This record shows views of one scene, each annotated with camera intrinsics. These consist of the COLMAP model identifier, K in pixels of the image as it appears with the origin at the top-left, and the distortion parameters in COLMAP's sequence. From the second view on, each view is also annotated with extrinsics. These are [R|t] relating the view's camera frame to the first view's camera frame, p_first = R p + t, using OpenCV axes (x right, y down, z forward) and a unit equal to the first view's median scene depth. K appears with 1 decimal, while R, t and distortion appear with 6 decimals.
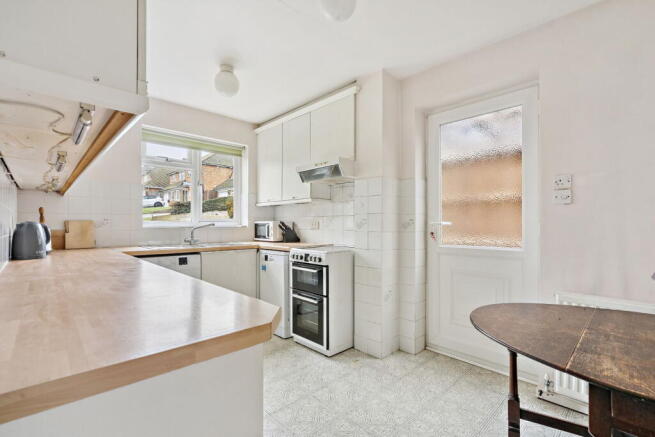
lens RADIAL K [[296.8, 0, 328.6], [0, 296.8, 217.6], [0, 0, 1]] dist [0.003434, -0.000874]
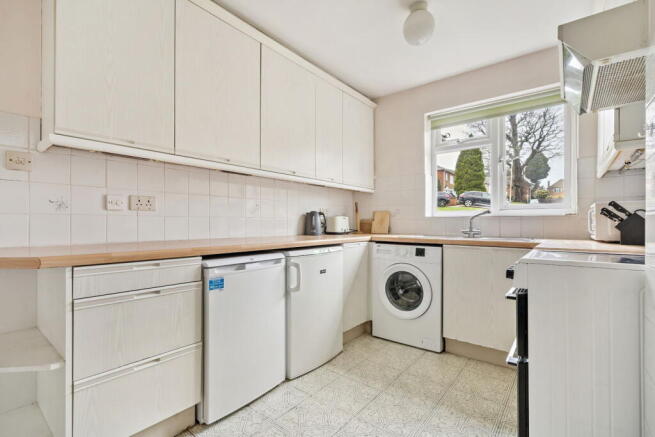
lens RADIAL K [[296.8, 0, 328.4], [0, 296.8, 222.5], [0, 0, 1]] dist [0.003434, -0.000874]
pose [[0.157567, 0.000348, -0.987508, 0.335328], [0.020481, 0.999784, 0.003621, 0.046858], [0.987296, -0.020796, 0.157526, 0.574322]]
